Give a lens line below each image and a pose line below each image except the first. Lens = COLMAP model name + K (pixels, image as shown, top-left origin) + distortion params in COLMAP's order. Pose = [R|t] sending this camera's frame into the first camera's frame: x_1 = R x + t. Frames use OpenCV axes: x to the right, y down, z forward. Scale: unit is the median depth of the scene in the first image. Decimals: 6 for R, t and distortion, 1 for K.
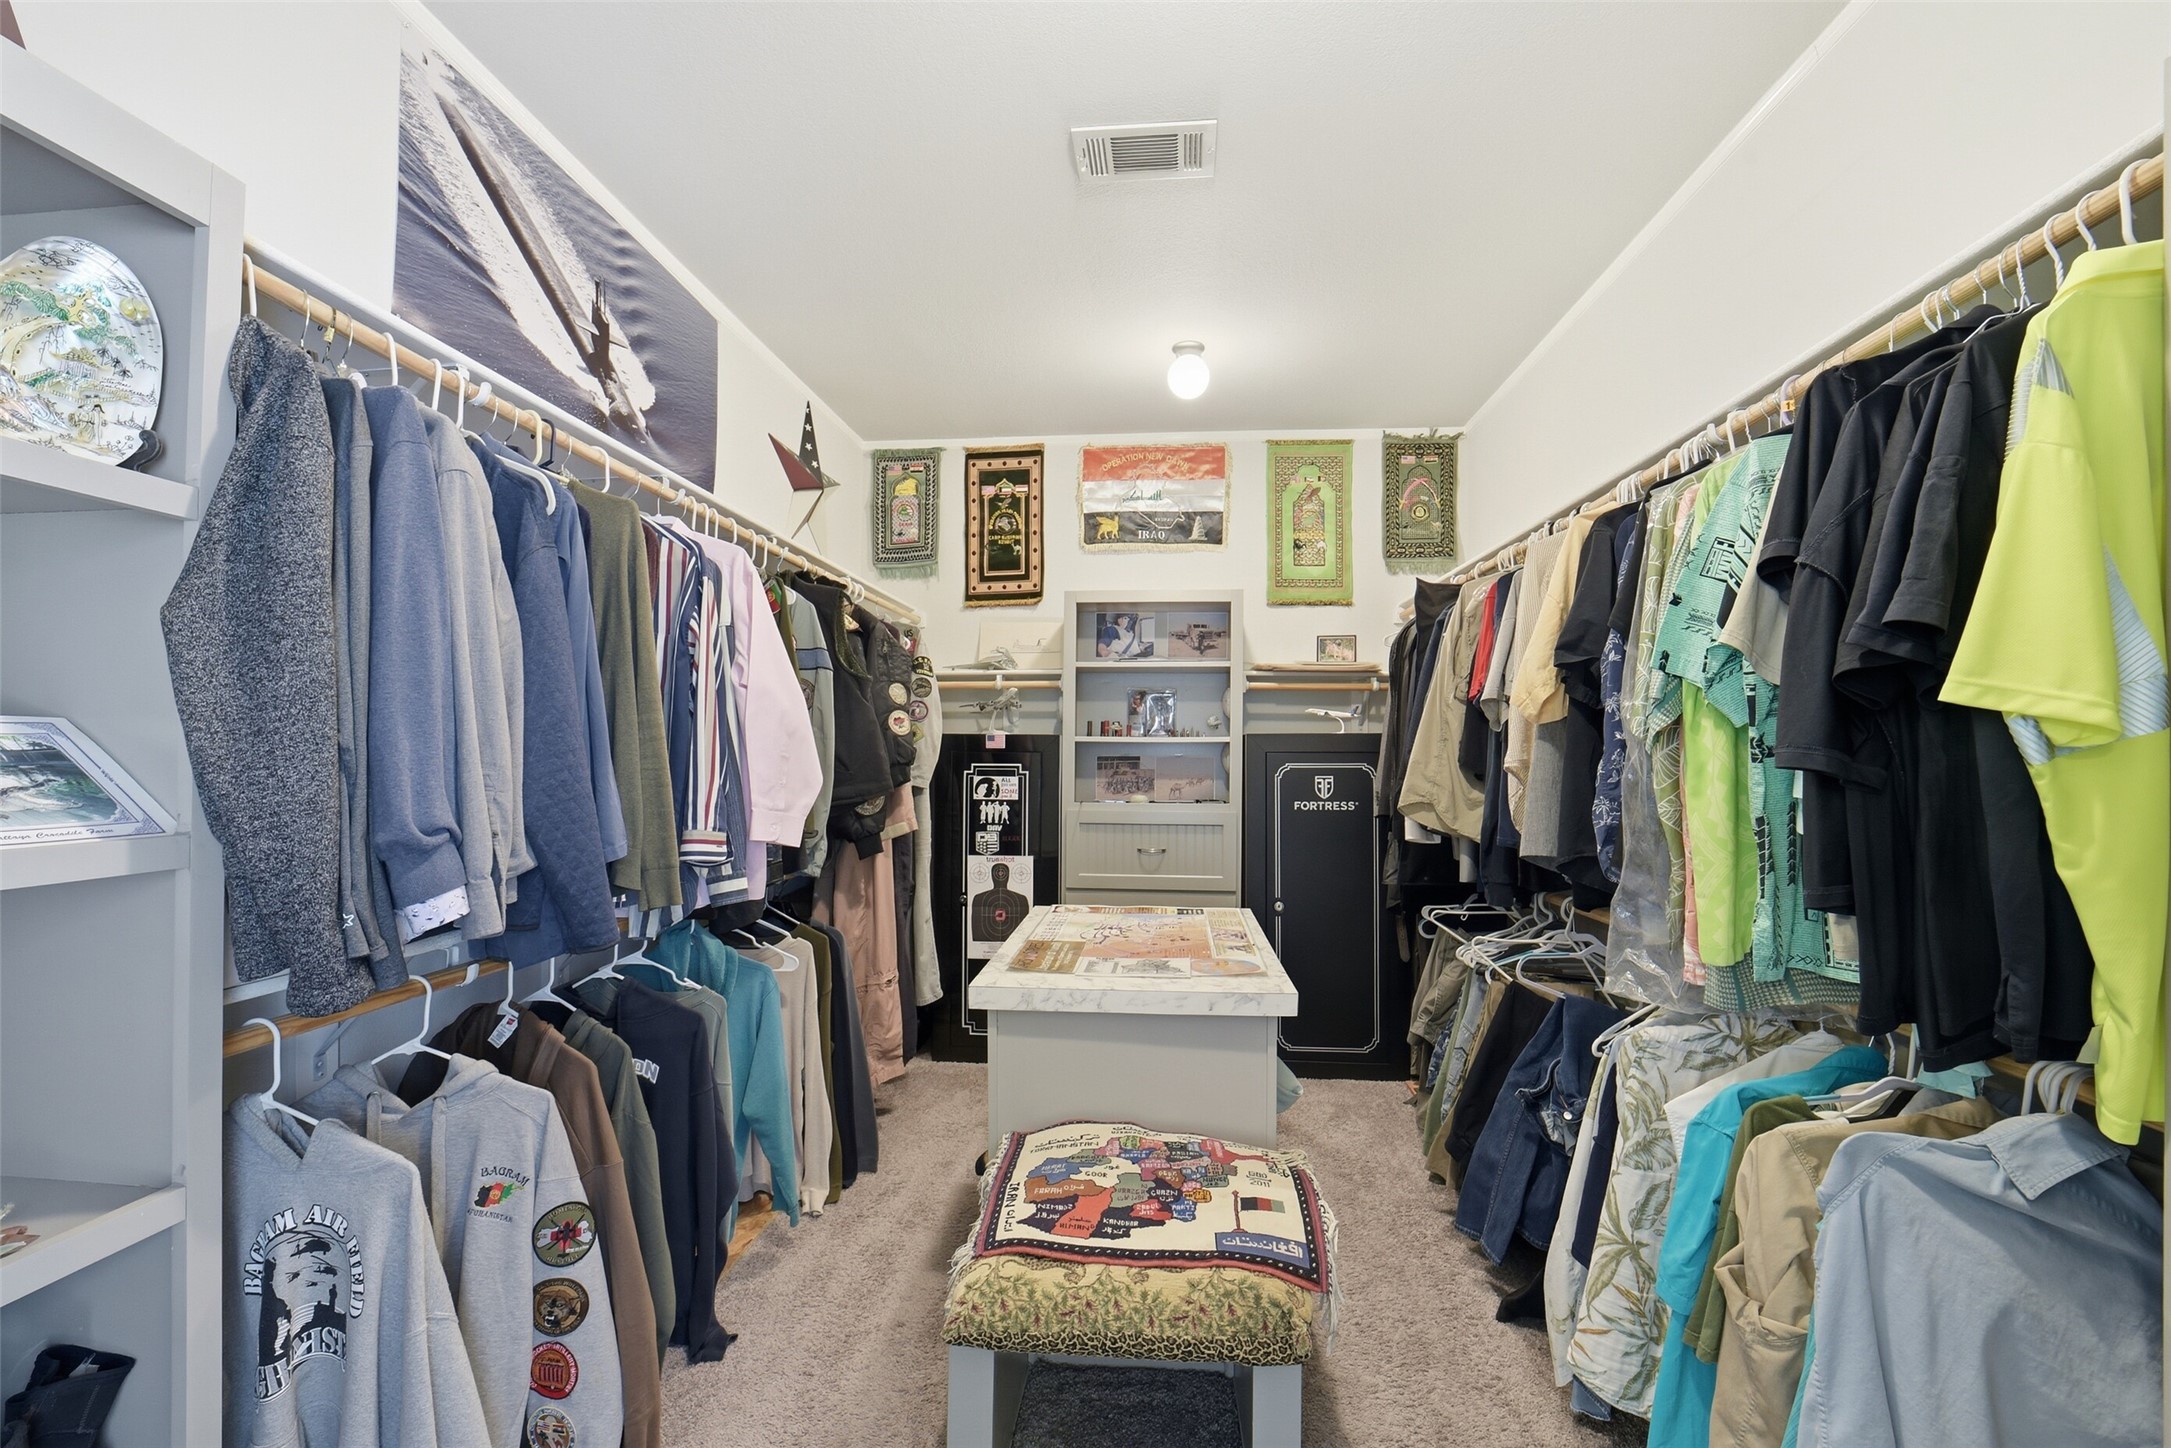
lens RADIAL K [[849.4, 0, 1089.2], [0, 849.4, 735.4], [0, 0, 1]] dist [-0.027820, 0.001825]
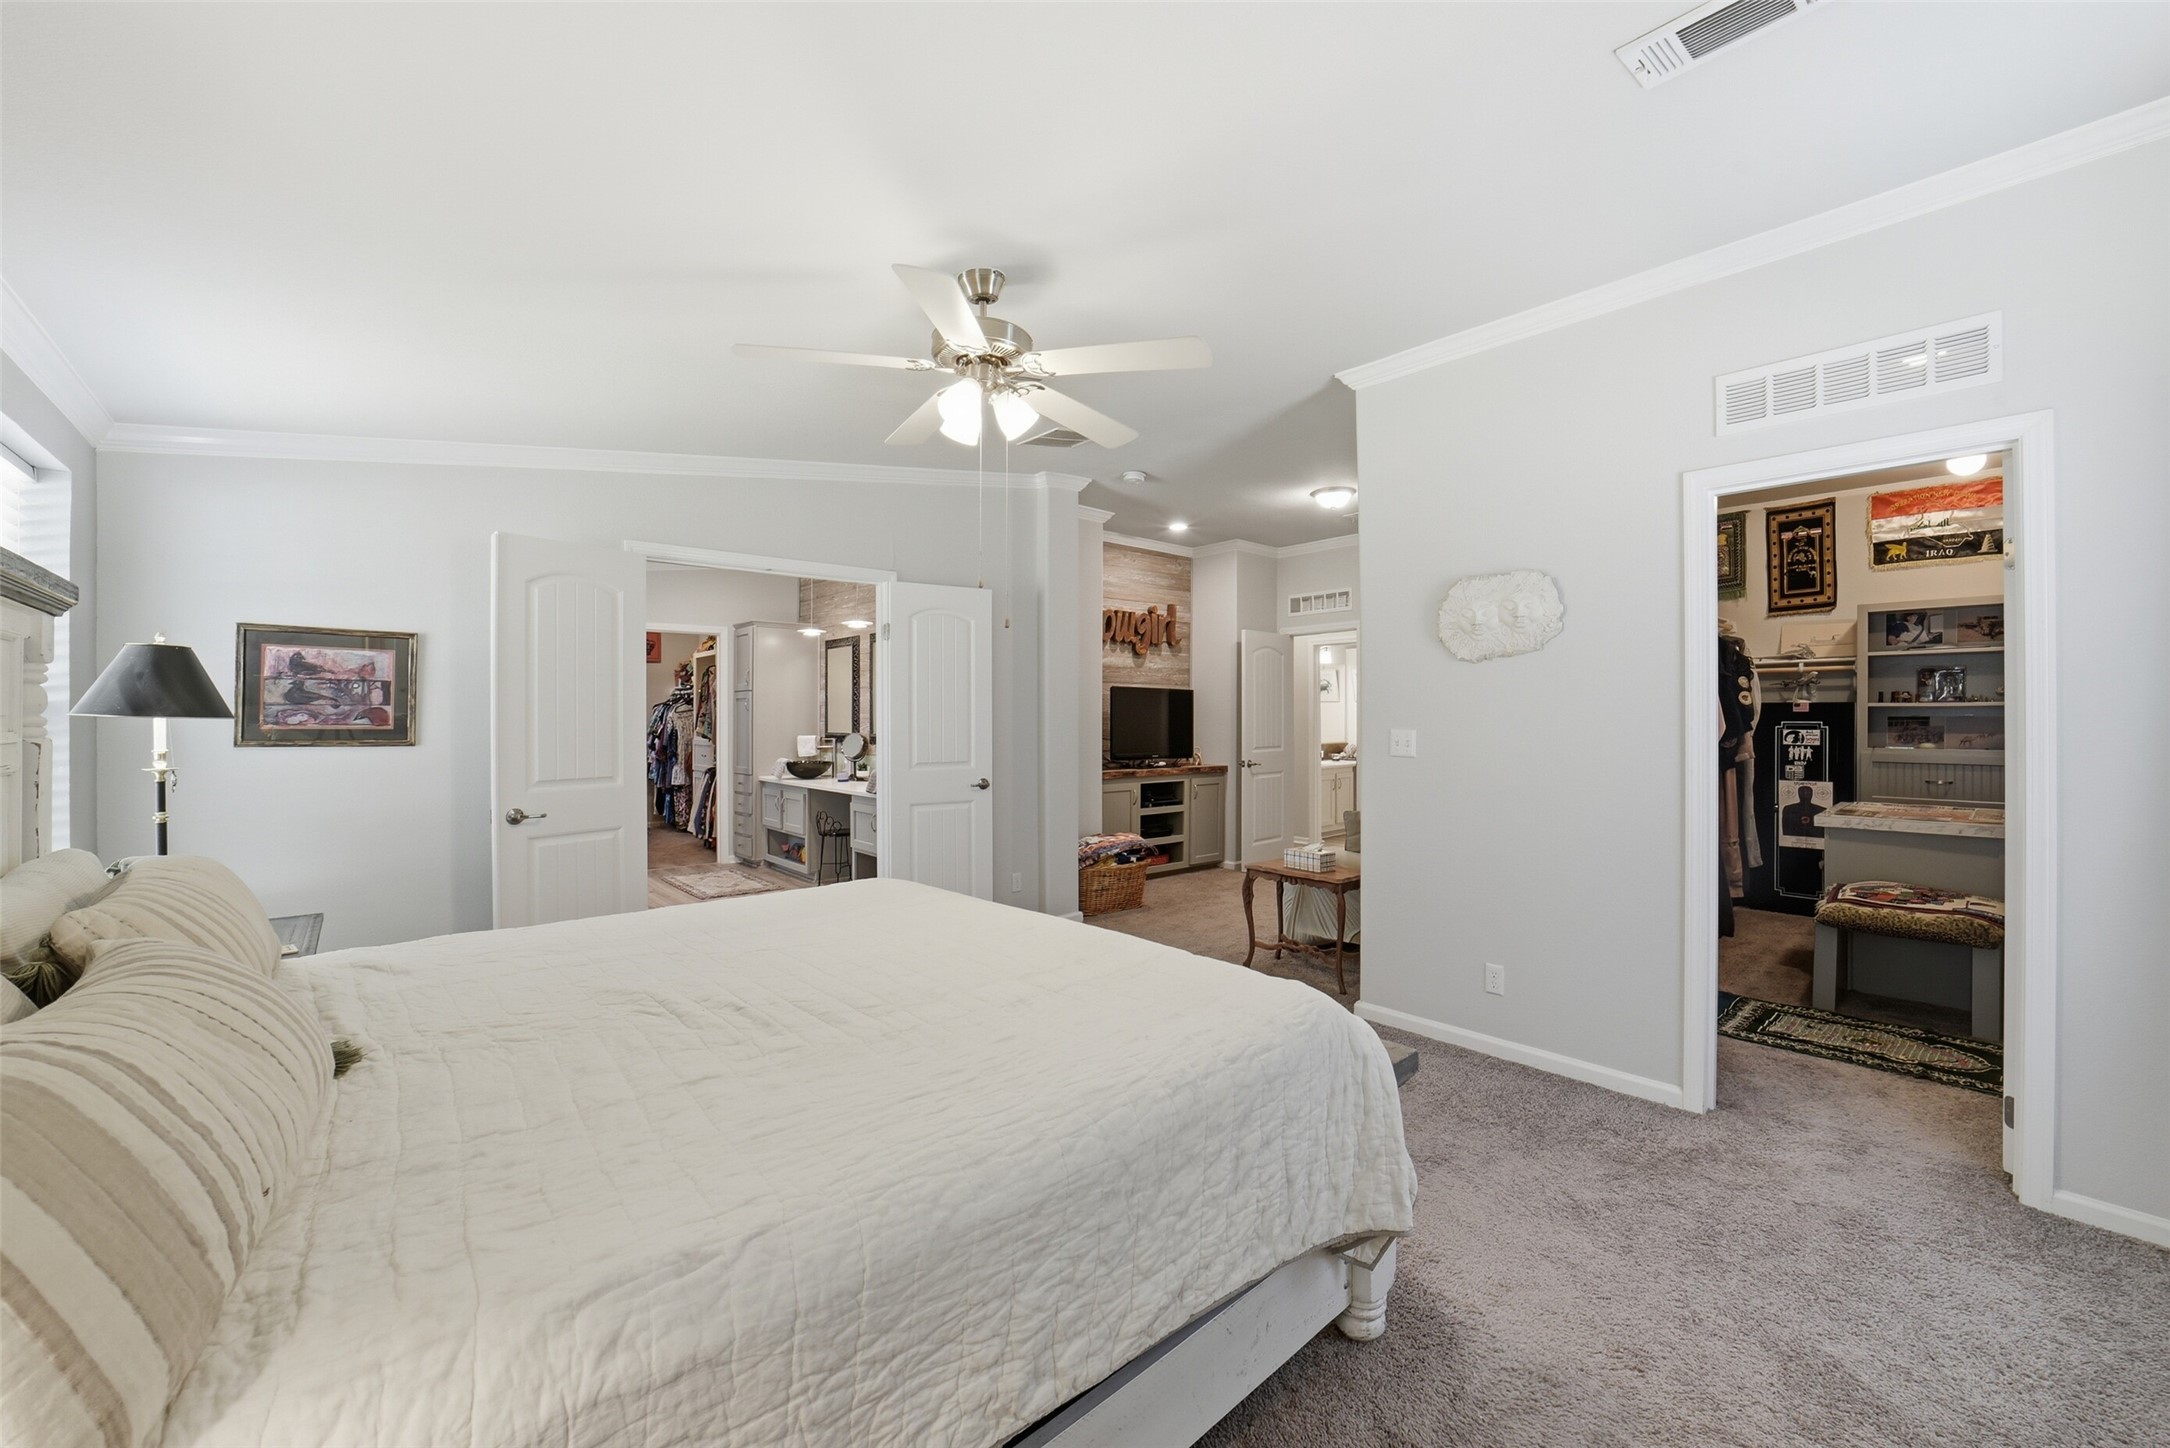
lens RADIAL K [[849.0, 0, 1088.6], [0, 849.0, 714.5], [0, 0, 1]] dist [-0.027820, 0.001825]
pose [[0.726473, -0.006585, -0.687164, -0.009619], [0.016102, 0.999843, 0.007442, -0.010389], [0.687007, -0.016471, 0.726464, -0.899321]]
